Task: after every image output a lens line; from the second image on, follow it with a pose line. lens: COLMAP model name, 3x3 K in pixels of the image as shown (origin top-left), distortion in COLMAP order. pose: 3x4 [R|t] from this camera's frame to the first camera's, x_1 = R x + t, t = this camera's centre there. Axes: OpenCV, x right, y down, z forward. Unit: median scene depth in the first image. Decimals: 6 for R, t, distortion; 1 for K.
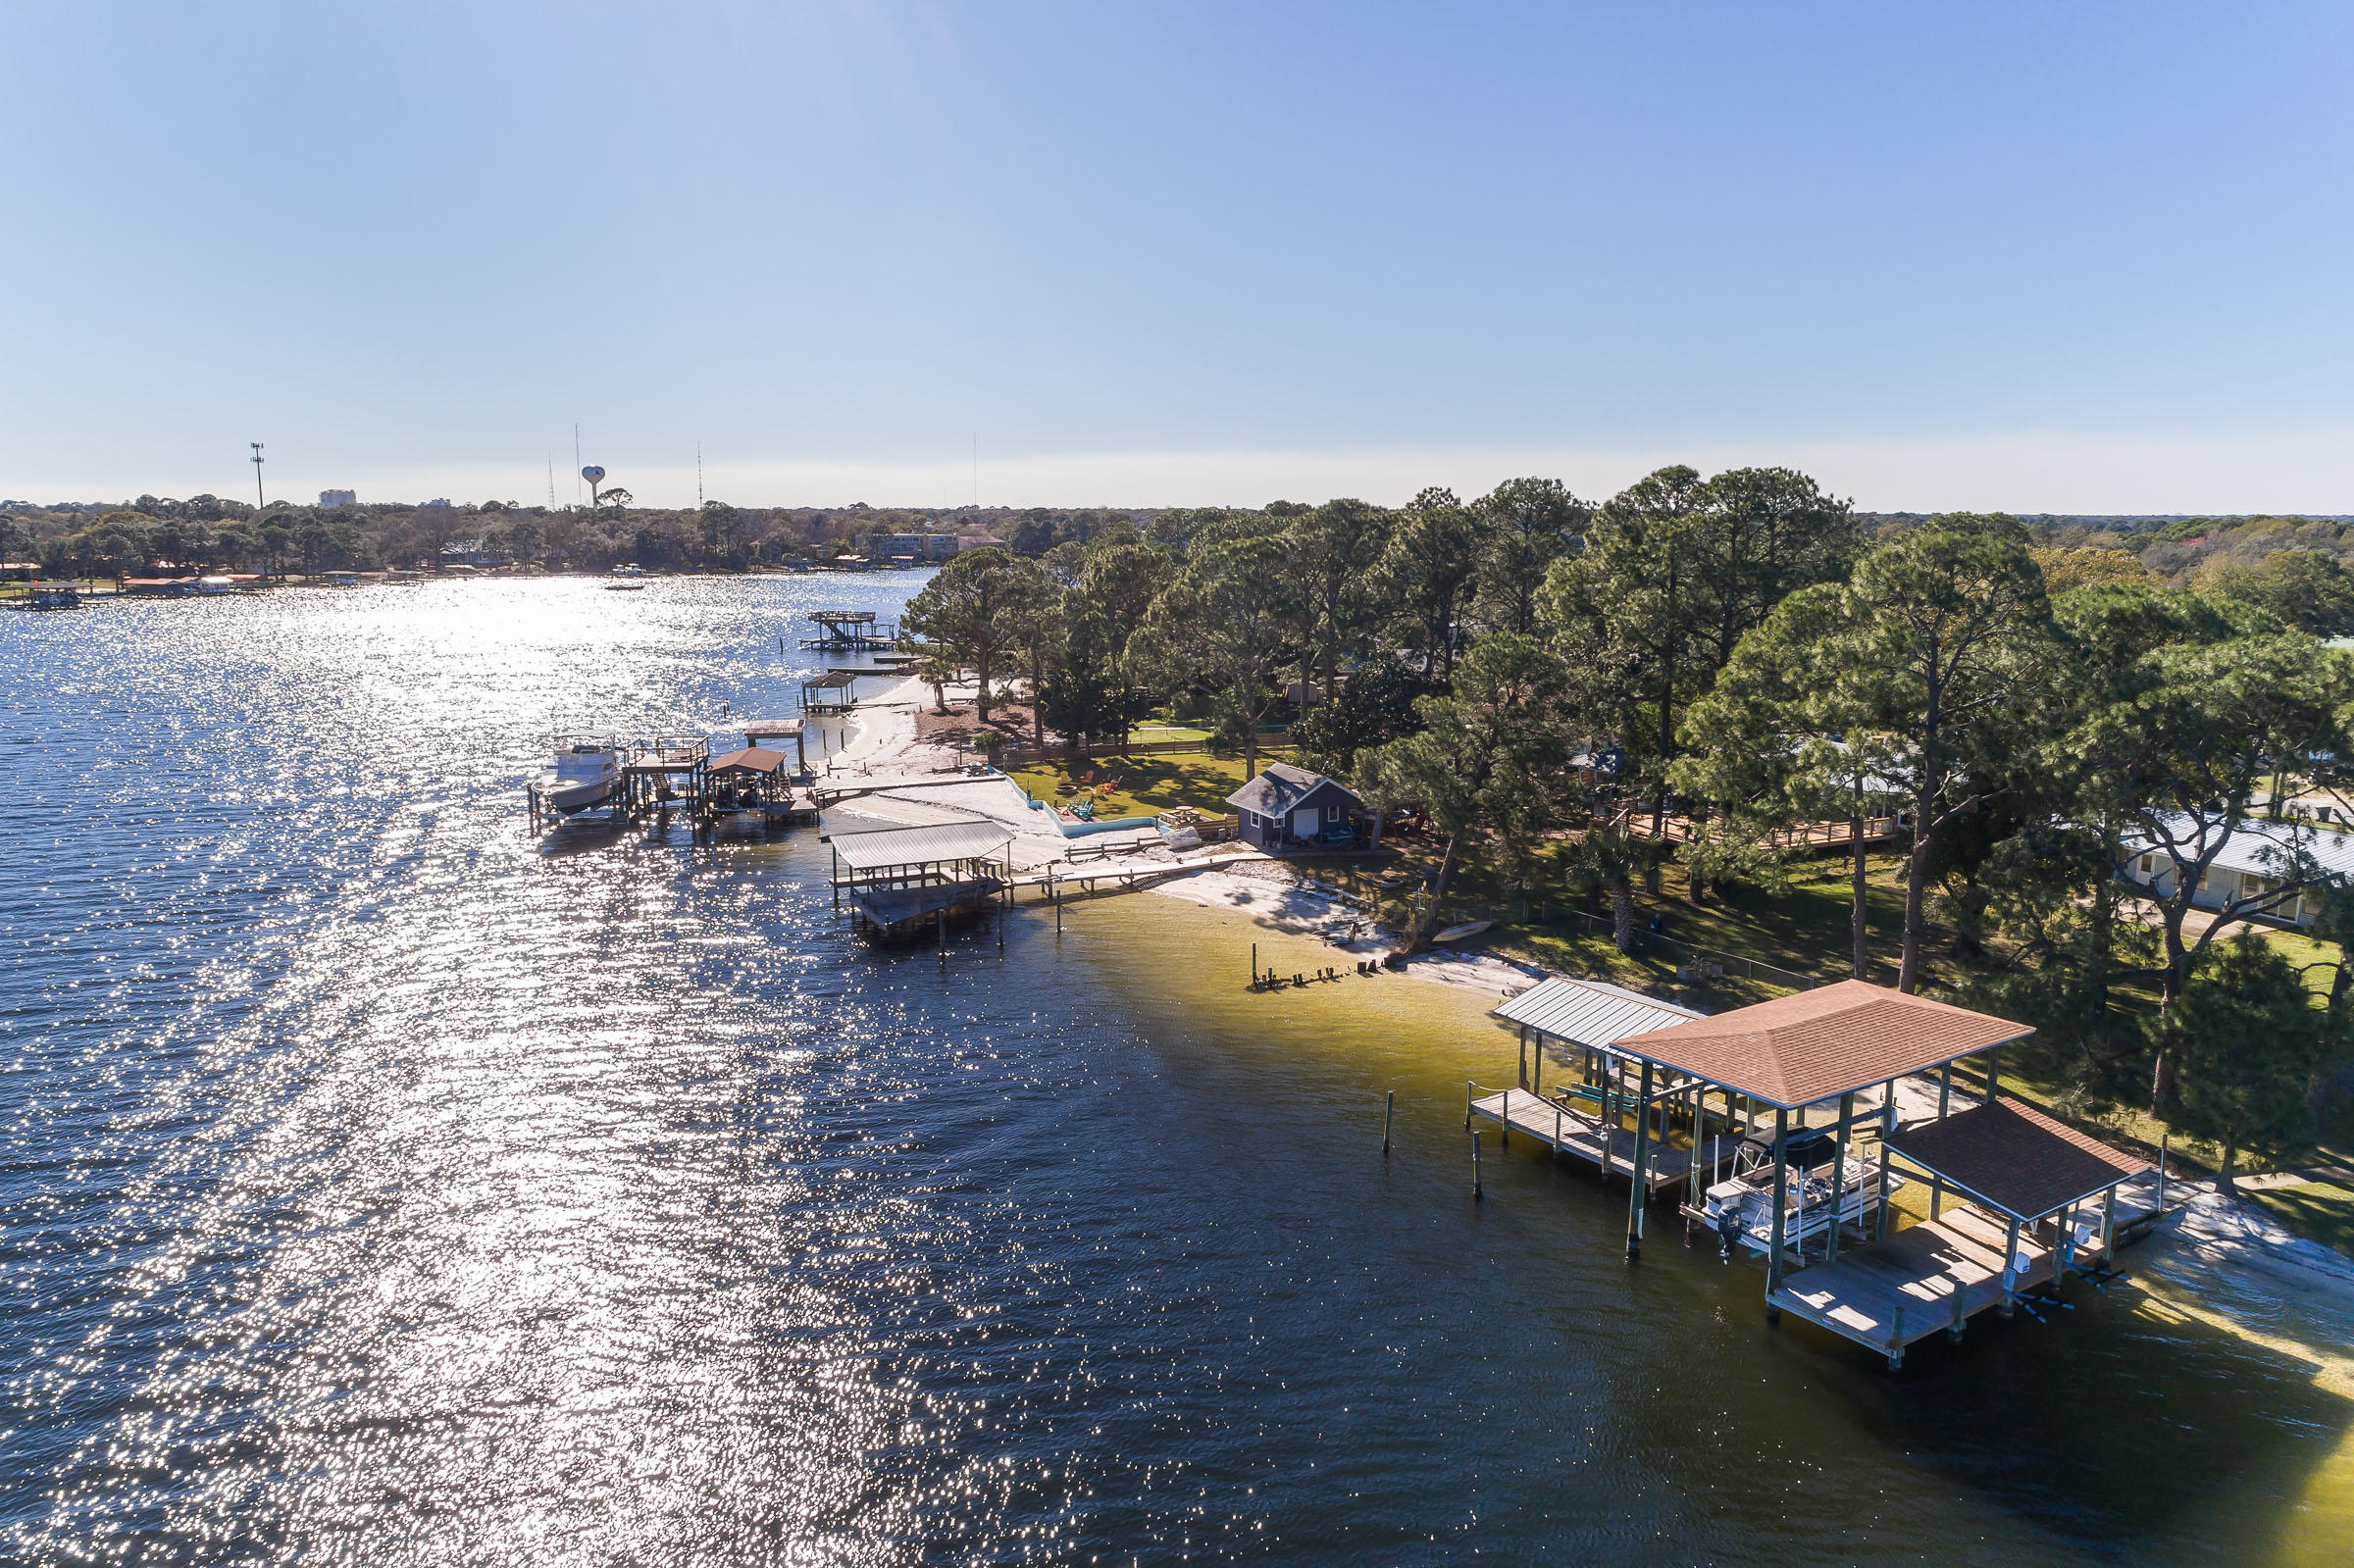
lens RADIAL K [[1620.3, 0, 1177.0], [0, 1620.3, 784.0], [0, 0, 1]] dist [-0.000902, 0.005450]
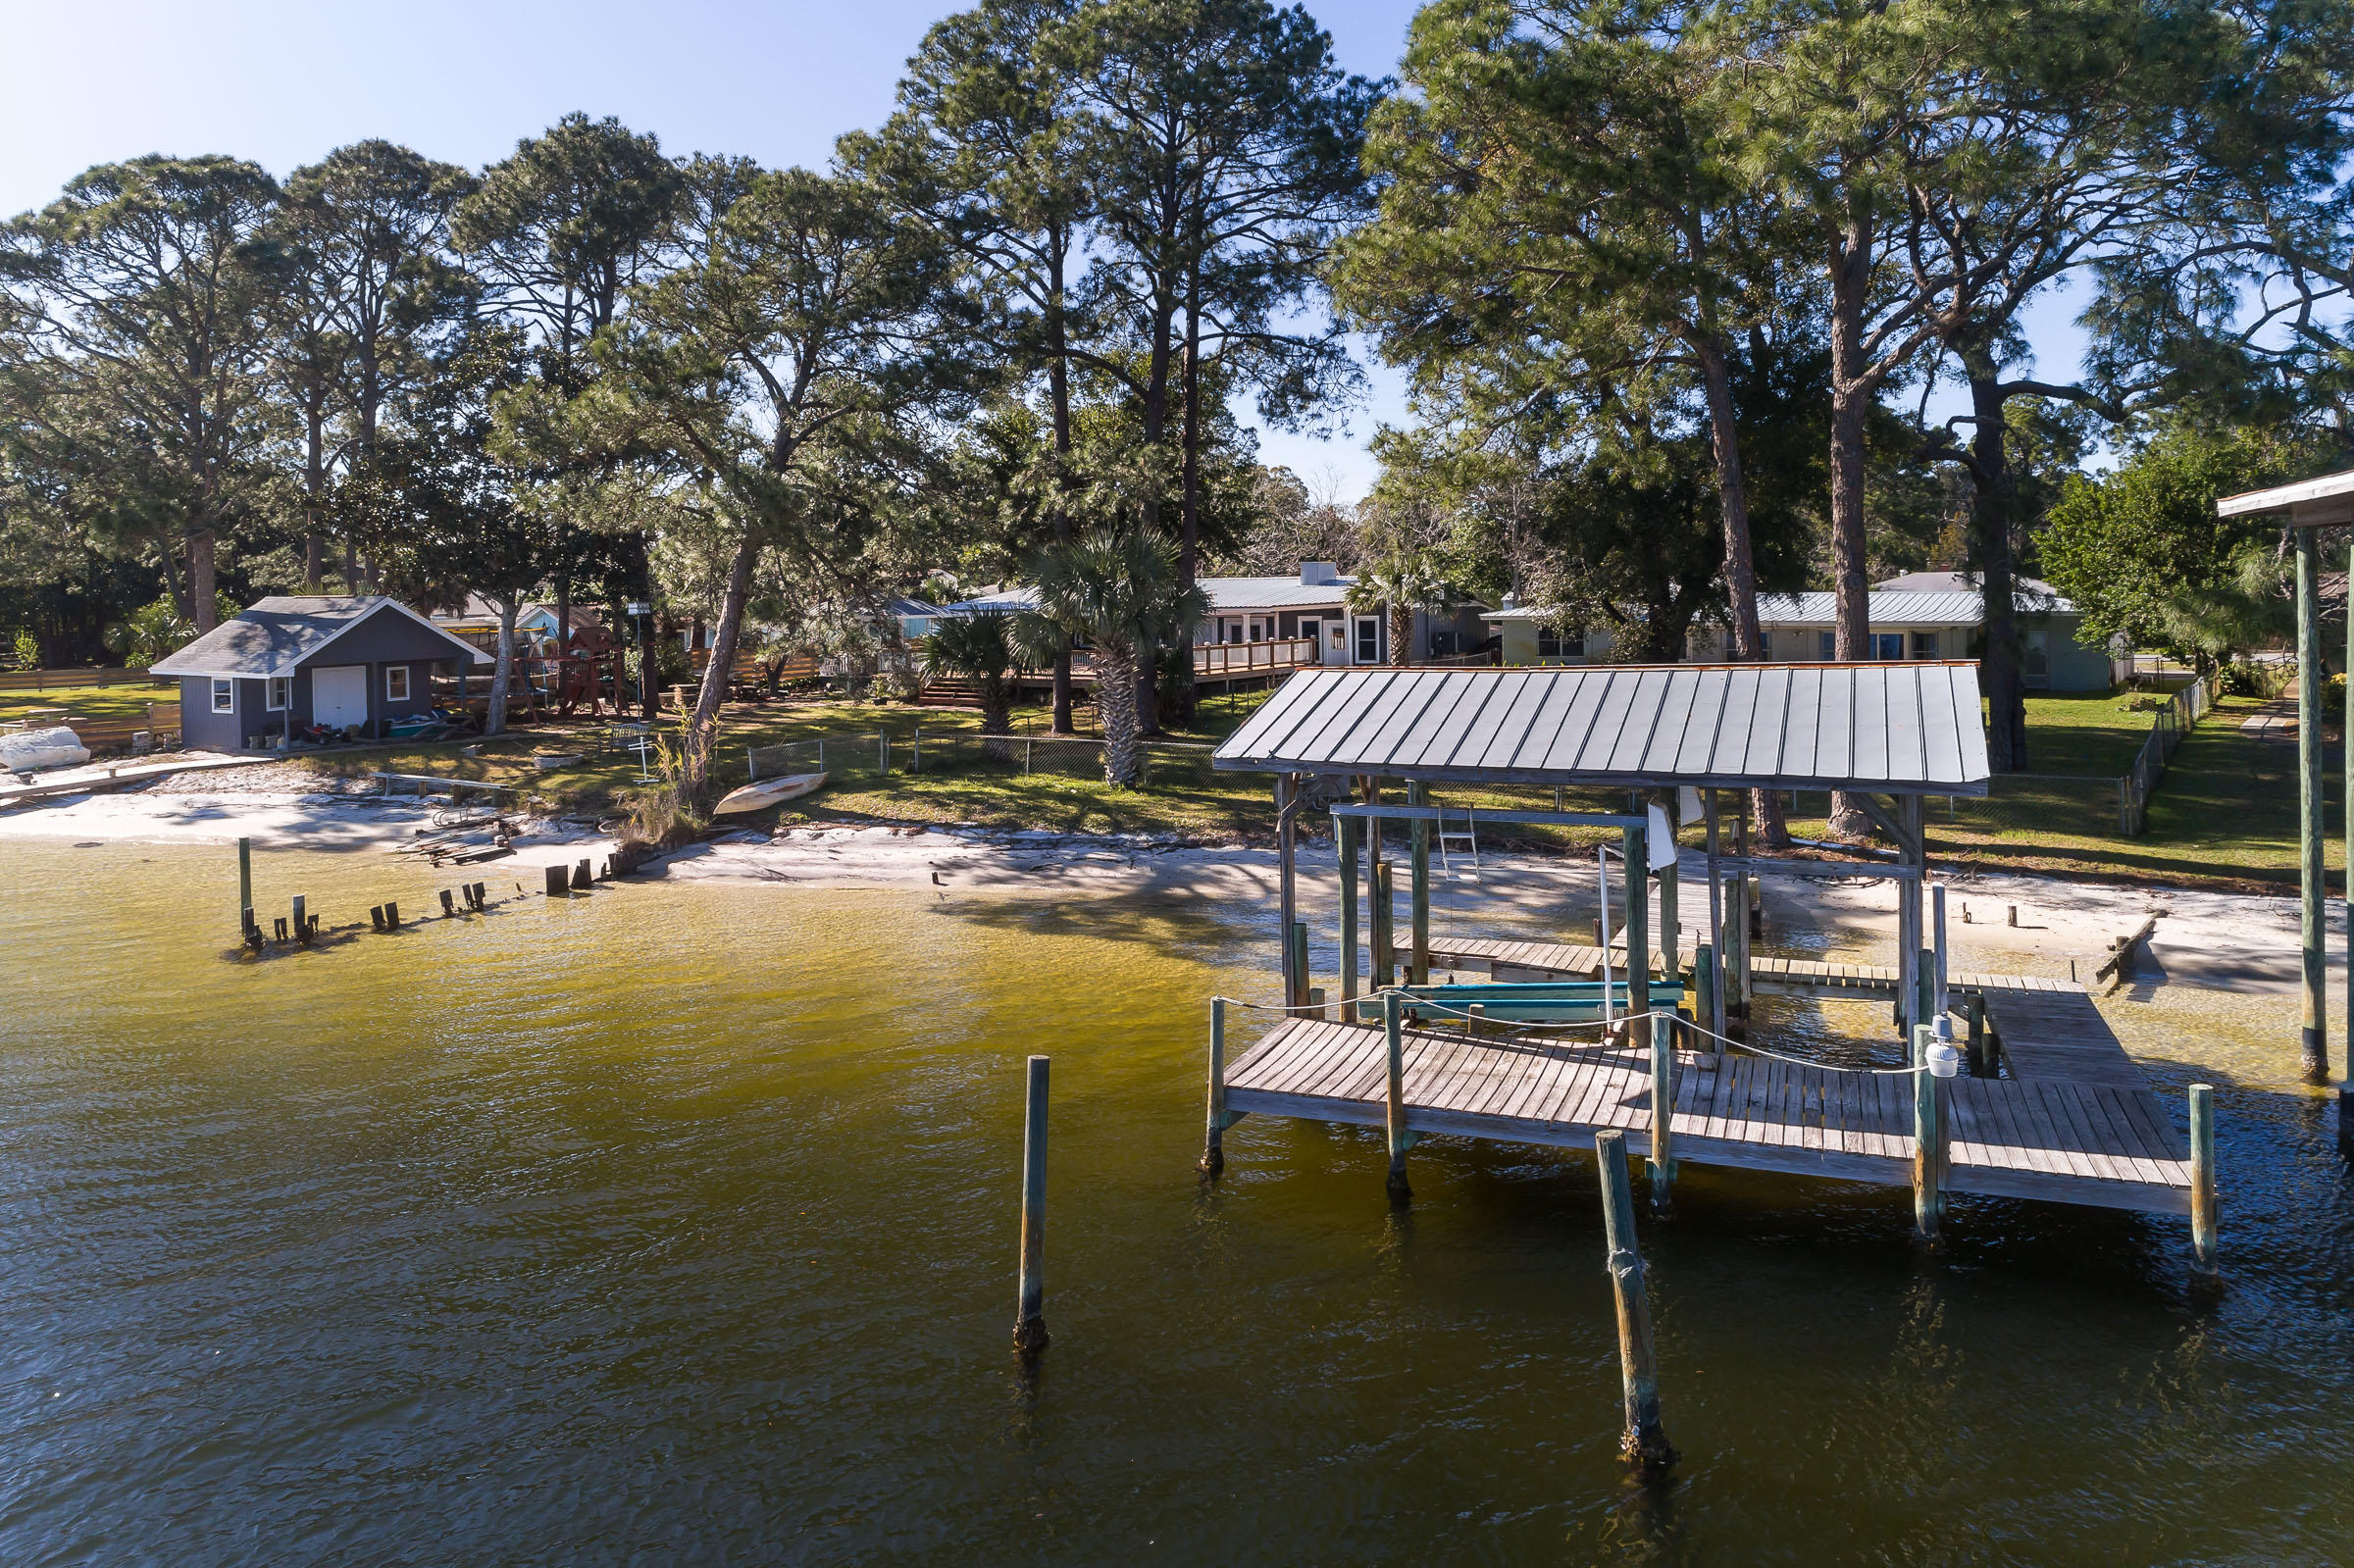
lens RADIAL K [[1655.6, 0, 1183.7], [0, 1655.6, 667.6], [0, 0, 1]] dist [-0.000471, 0.007057]
pose [[0.833339, -0.026341, 0.552135, 0.018164], [0.096480, 0.990462, -0.098365, 0.107002], [-0.544277, 0.135241, 0.827932, 0.527553]]
